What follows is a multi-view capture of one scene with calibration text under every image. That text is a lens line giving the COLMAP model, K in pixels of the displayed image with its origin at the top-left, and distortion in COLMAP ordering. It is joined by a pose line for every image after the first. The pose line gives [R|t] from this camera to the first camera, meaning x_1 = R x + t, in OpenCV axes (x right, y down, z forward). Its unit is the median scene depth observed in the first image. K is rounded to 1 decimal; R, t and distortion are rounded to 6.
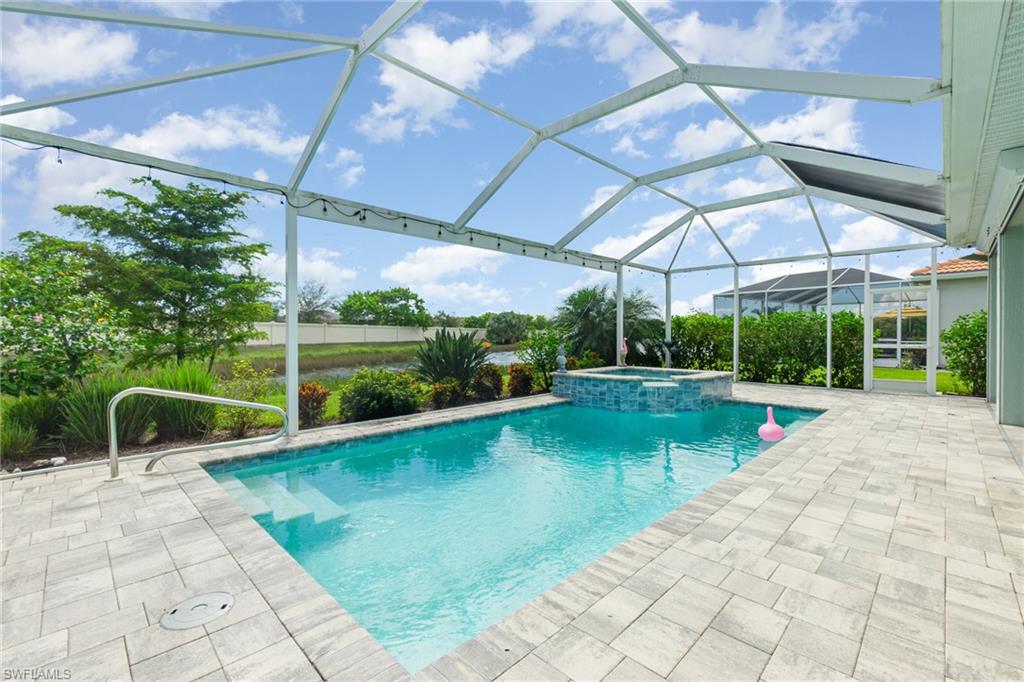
lens RADIAL K [[445.4, 0, 514.0], [0, 445.4, 335.5], [0, 0, 1]] dist [0.002506, -0.000285]
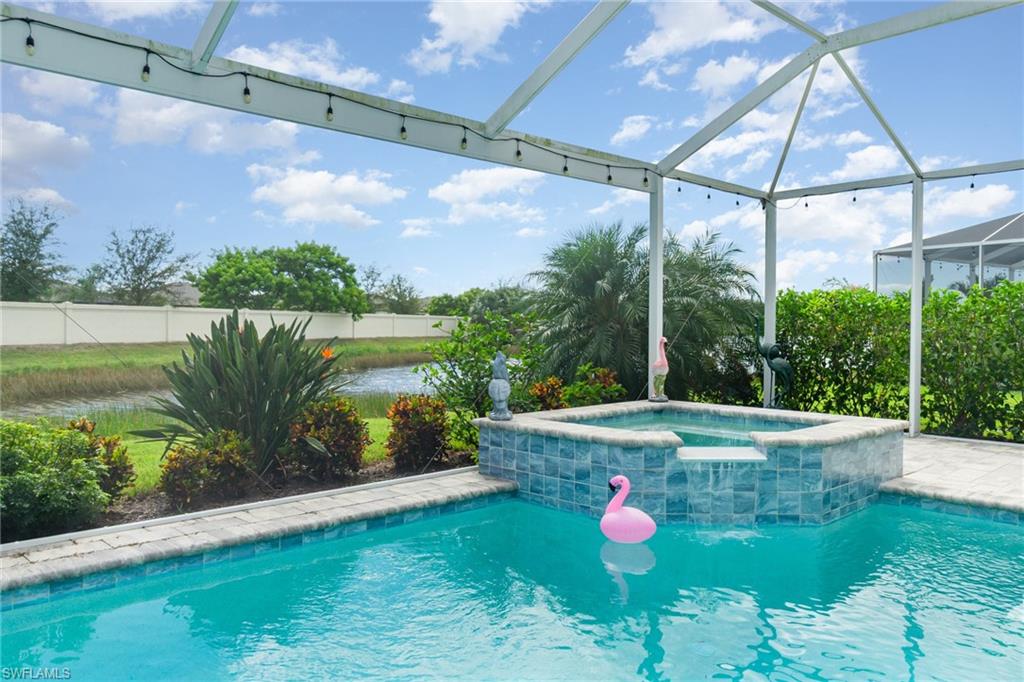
lens RADIAL K [[790.0, 0, 513.4], [0, 790.0, 337.3], [0, 0, 1]] dist [0.004667, 0.000426]
pose [[0.999933, 0.010493, -0.004877, -0.074505], [-0.010459, 0.999921, 0.006950, 0.202131], [0.004949, -0.006898, 0.999964, -0.960452]]
